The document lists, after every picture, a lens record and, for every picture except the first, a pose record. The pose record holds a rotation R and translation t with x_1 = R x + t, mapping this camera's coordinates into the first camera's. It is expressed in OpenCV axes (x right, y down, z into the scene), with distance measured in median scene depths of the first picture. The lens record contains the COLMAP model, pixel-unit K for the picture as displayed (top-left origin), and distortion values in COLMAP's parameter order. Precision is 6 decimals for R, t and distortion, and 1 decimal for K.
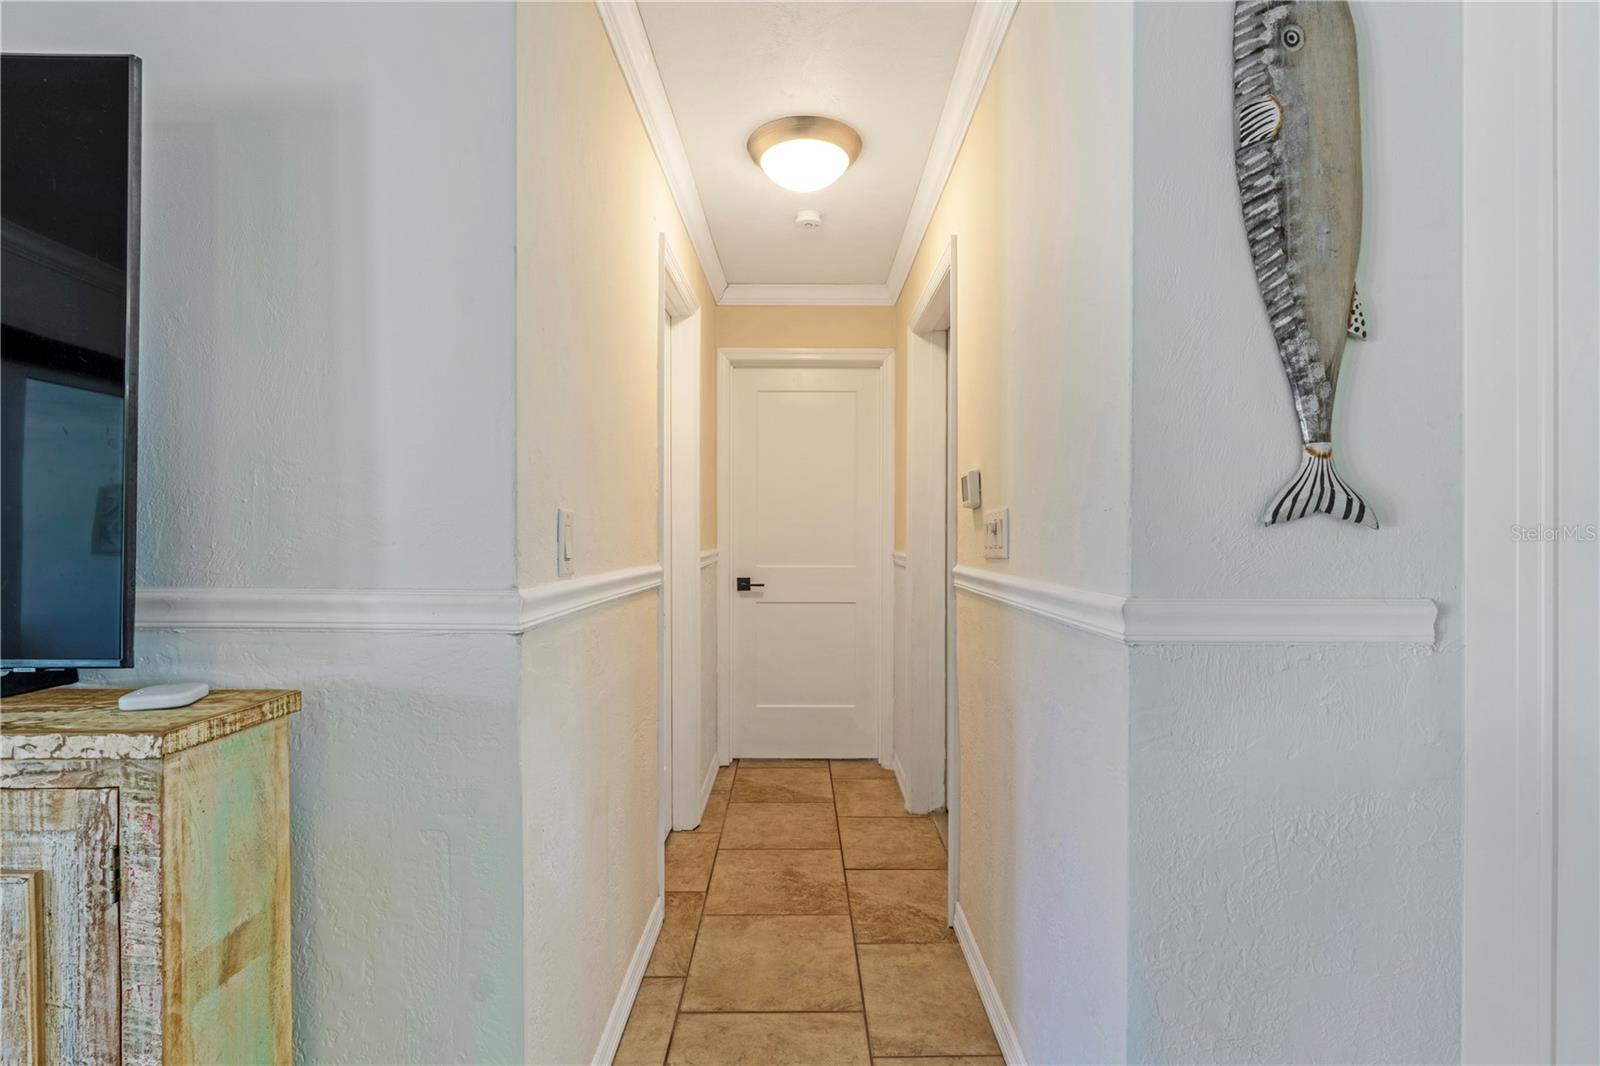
lens RADIAL K [[739.4, 0, 801.2], [0, 739.4, 525.9], [0, 0, 1]] dist [-0.004894, -0.000248]
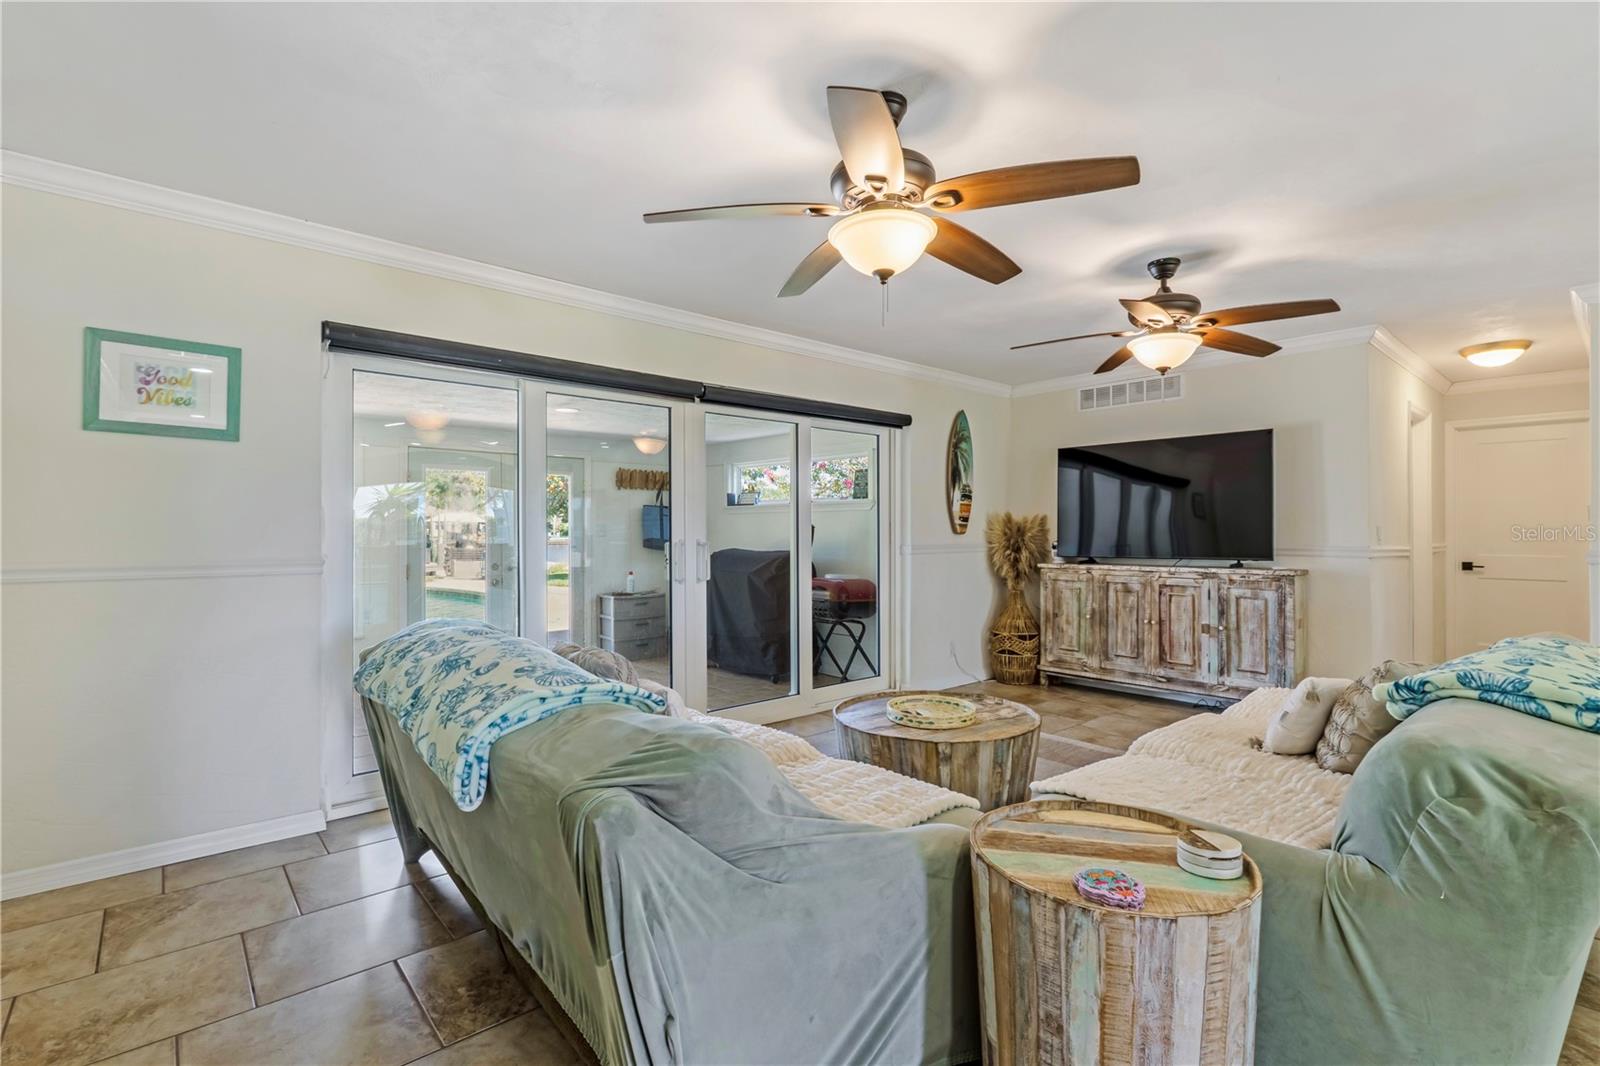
lens RADIAL K [[739.4, 0, 807.4], [0, 739.4, 534.3], [0, 0, 1]] dist [-0.004894, -0.000248]
pose [[0.668034, -0.002460, -0.744127, 0.555751], [0.005215, 0.999985, 0.001376, 0.001294], [0.744113, -0.004800, 0.668037, -4.057809]]
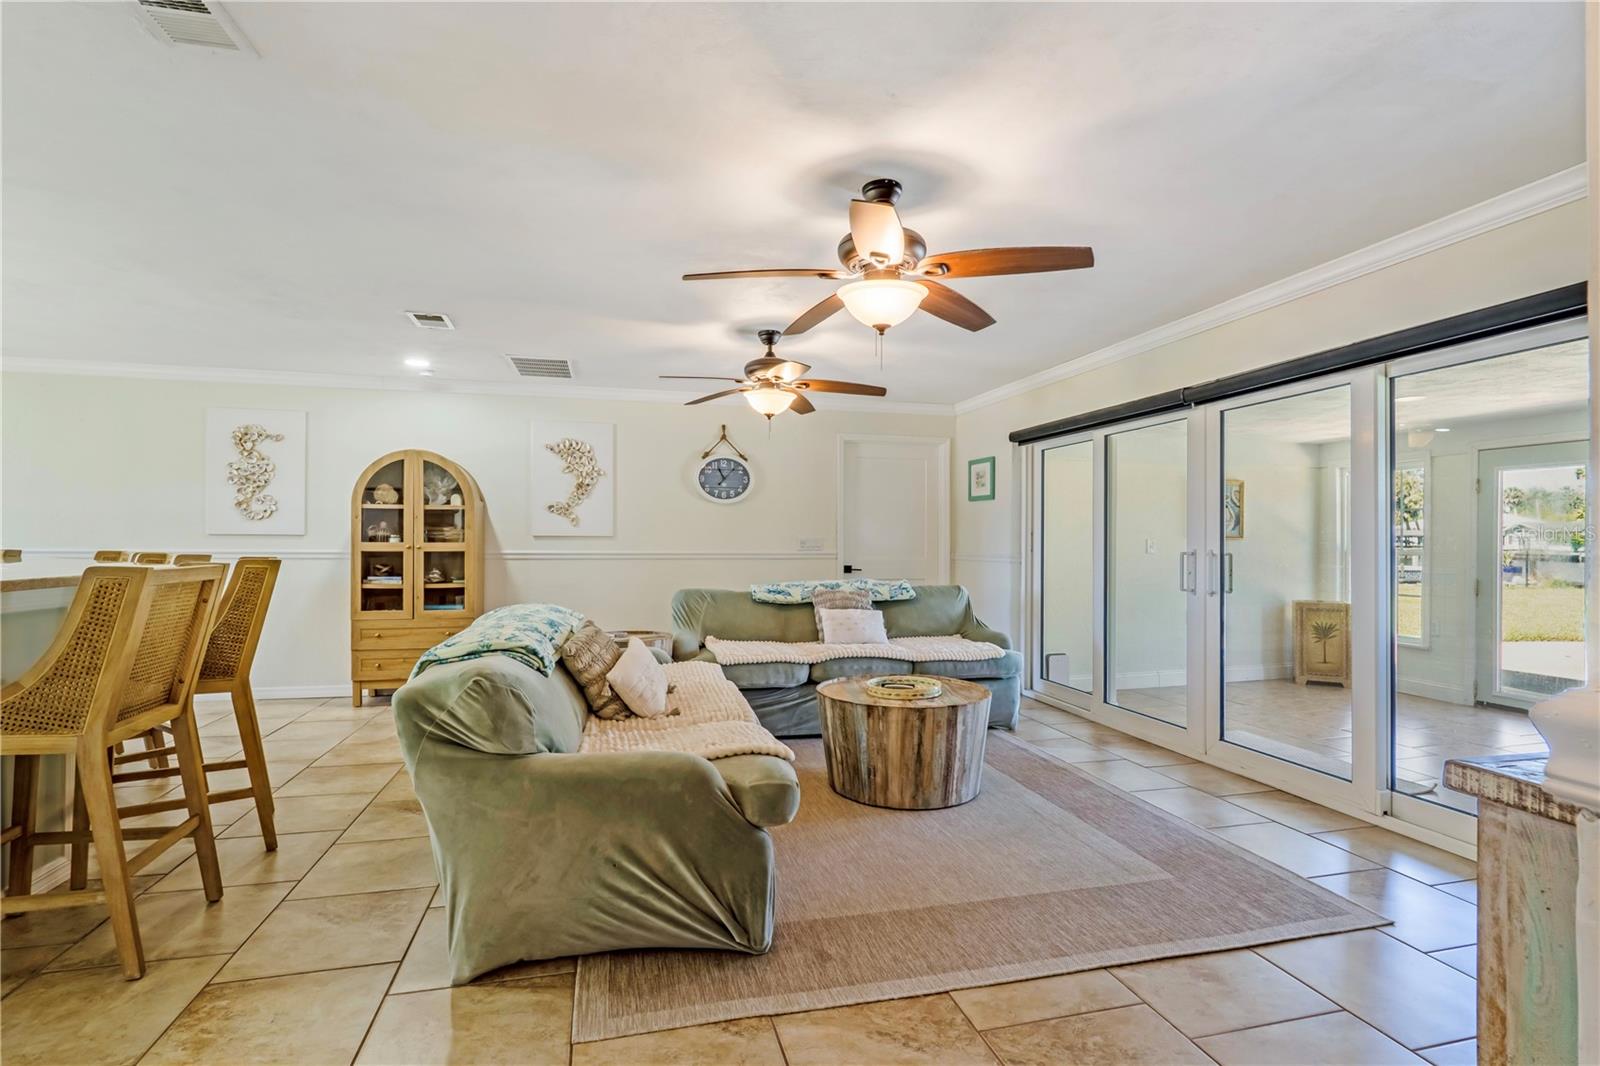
lens RADIAL K [[739.4, 0, 777.3], [0, 739.4, 532.5], [0, 0, 1]] dist [-0.004894, -0.000248]
pose [[-0.975152, -0.011694, -0.221229, 0.117114], [-0.008340, 0.999836, -0.016092, 0.018401], [0.221380, -0.013847, -0.975089, 1.403924]]
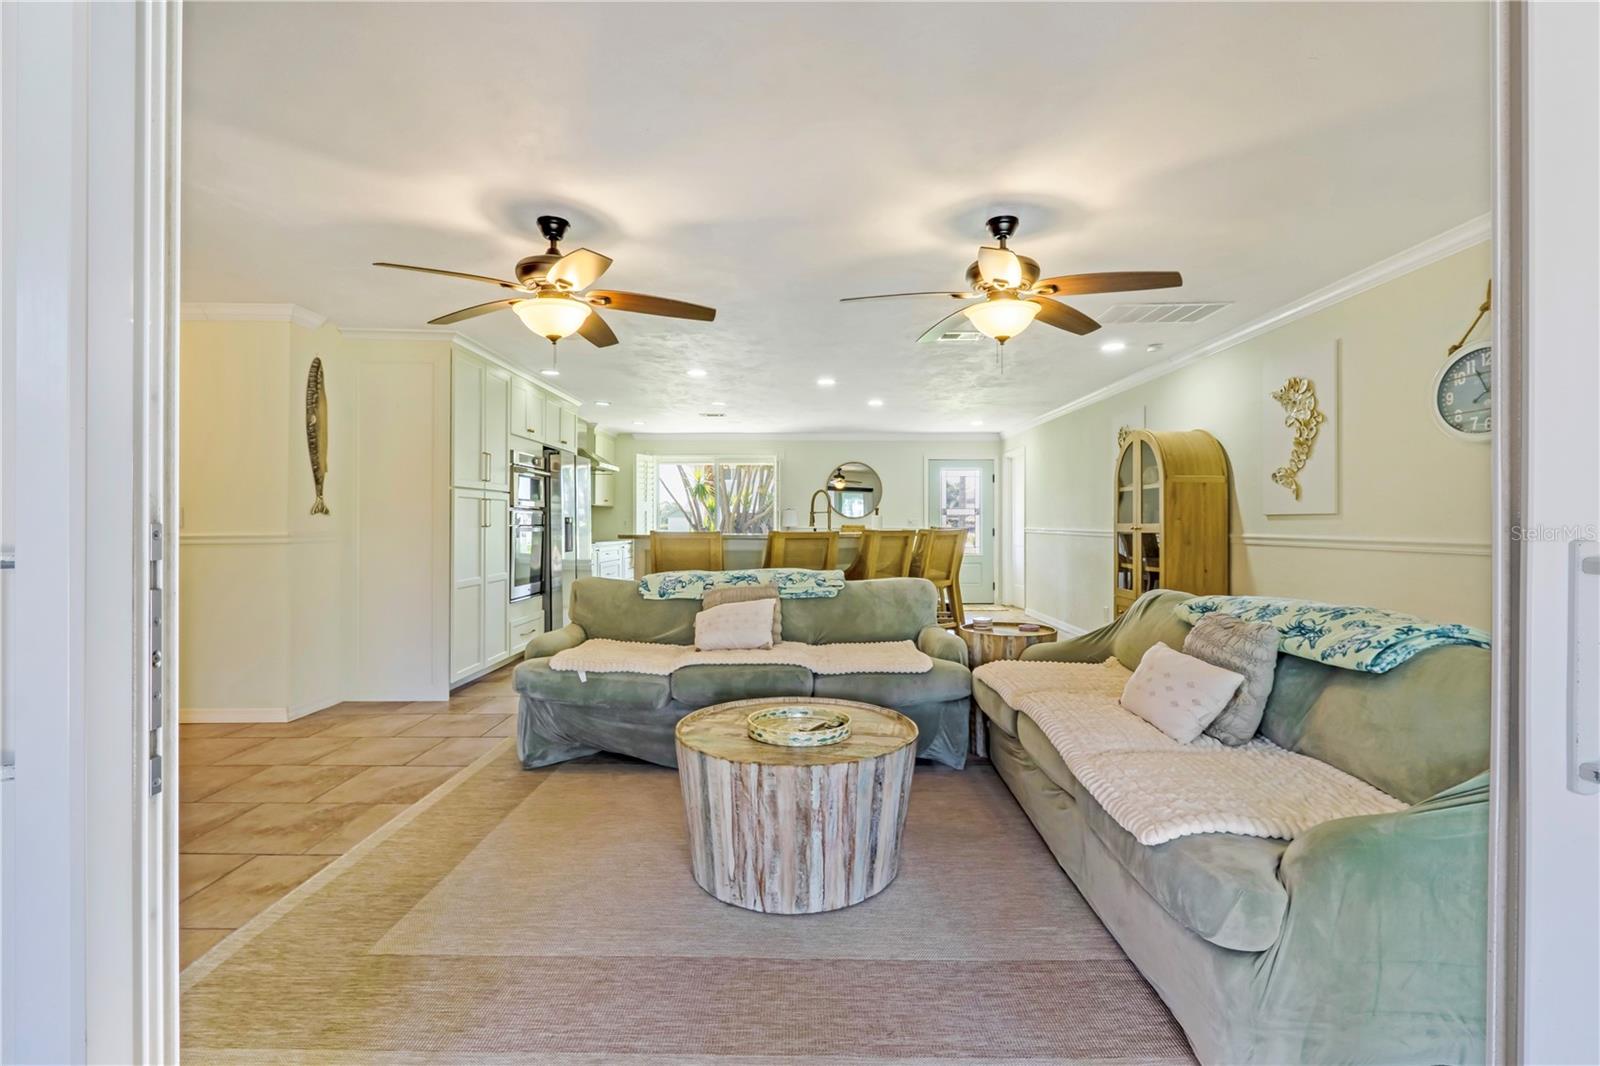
lens RADIAL K [[739.4, 0, 802.9], [0, 739.4, 523.7], [0, 0, 1]] dist [-0.004894, -0.000248]
pose [[0.002365, -0.006407, 0.999977, -3.626389], [-0.005665, 0.999963, 0.006420, 0.007038], [-0.999981, -0.005680, 0.002329, -1.847305]]
